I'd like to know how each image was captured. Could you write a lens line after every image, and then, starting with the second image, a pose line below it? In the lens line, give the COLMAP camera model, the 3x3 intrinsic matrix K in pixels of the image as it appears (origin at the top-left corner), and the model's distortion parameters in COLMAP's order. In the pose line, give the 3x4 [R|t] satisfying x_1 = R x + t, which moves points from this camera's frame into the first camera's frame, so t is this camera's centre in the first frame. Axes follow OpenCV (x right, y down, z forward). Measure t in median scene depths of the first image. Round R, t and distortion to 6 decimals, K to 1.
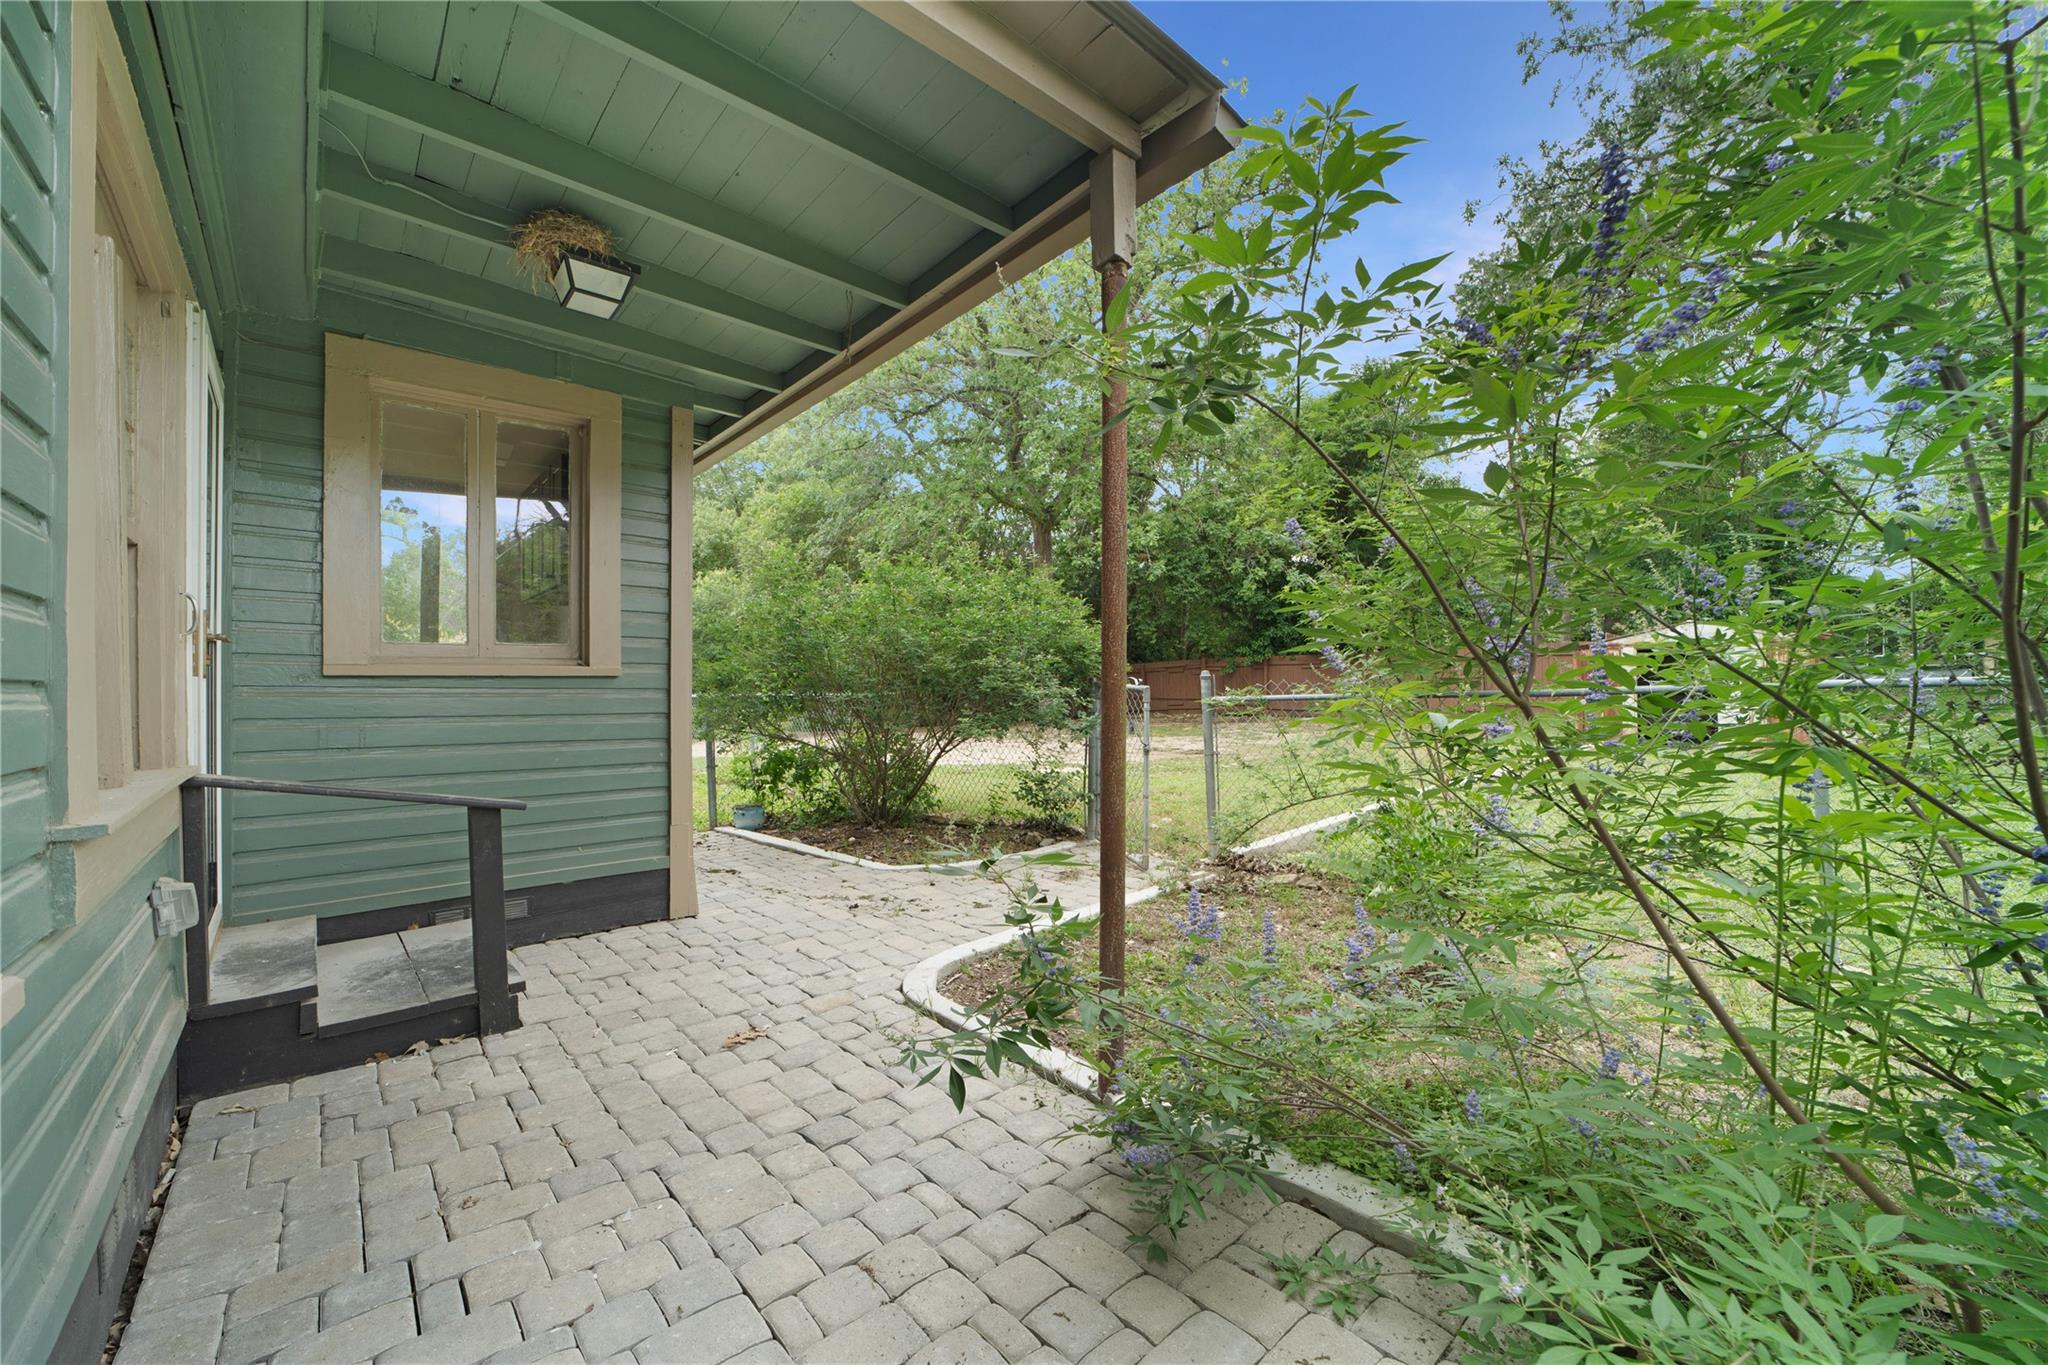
lens RADIAL K [[803.5, 0, 1014.2], [0, 803.5, 697.2], [0, 0, 1]] dist [-0.018737, 0.000195]
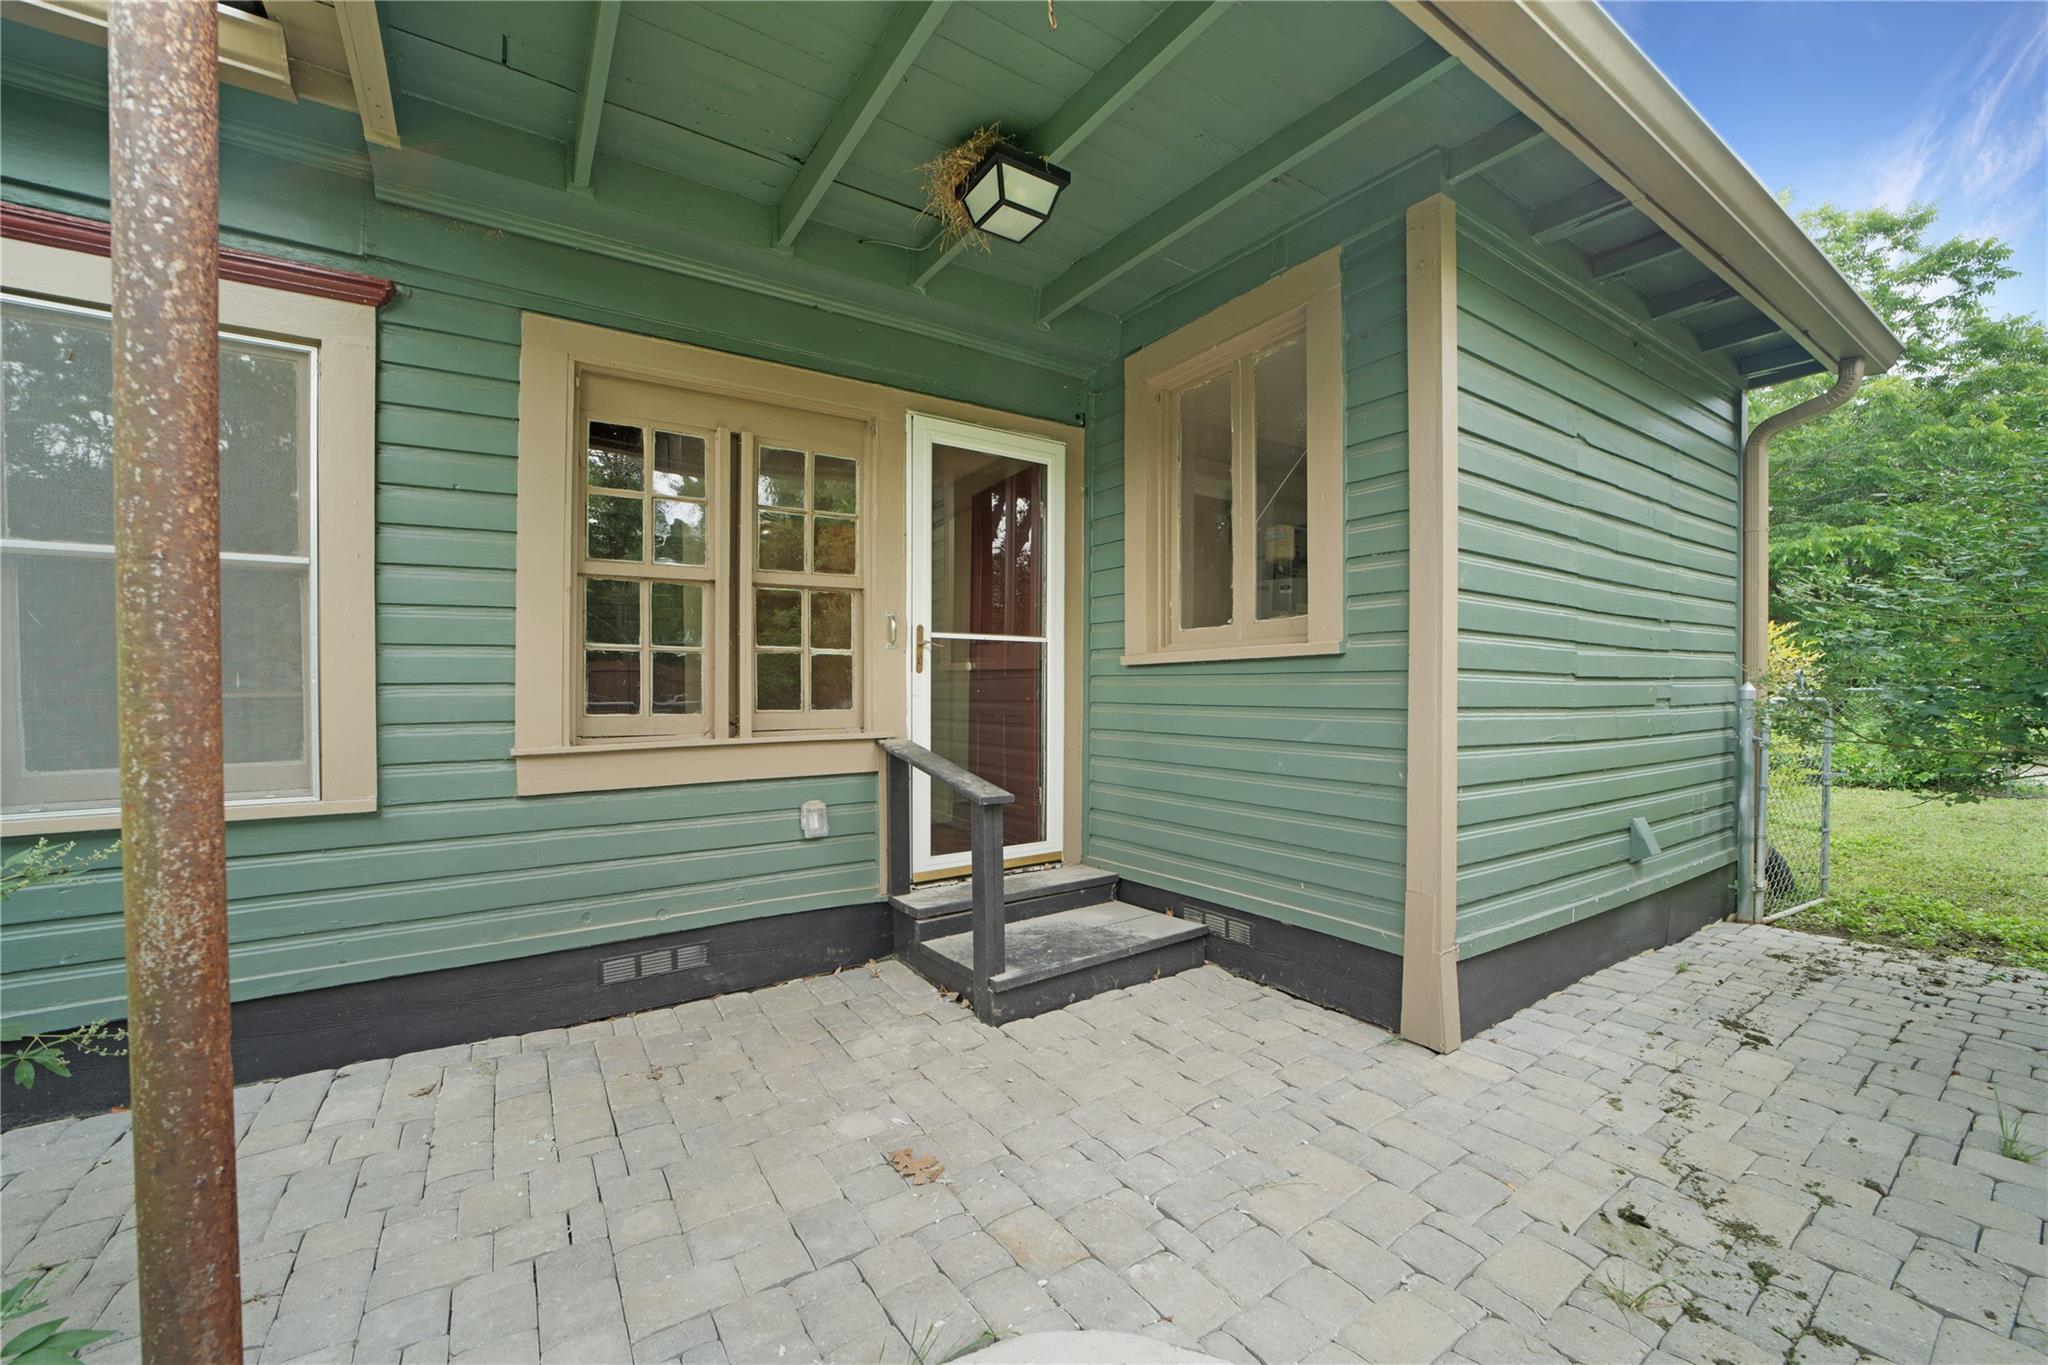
lens RADIAL K [[803.5, 0, 1014.2], [0, 803.5, 697.2], [0, 0, 1]] dist [-0.018737, 0.000195]
pose [[-0.138900, 0.011957, -0.990234, 0.265993], [0.000733, 0.999928, 0.011971, 0.004784], [0.990306, 0.000937, -0.138899, 0.927037]]
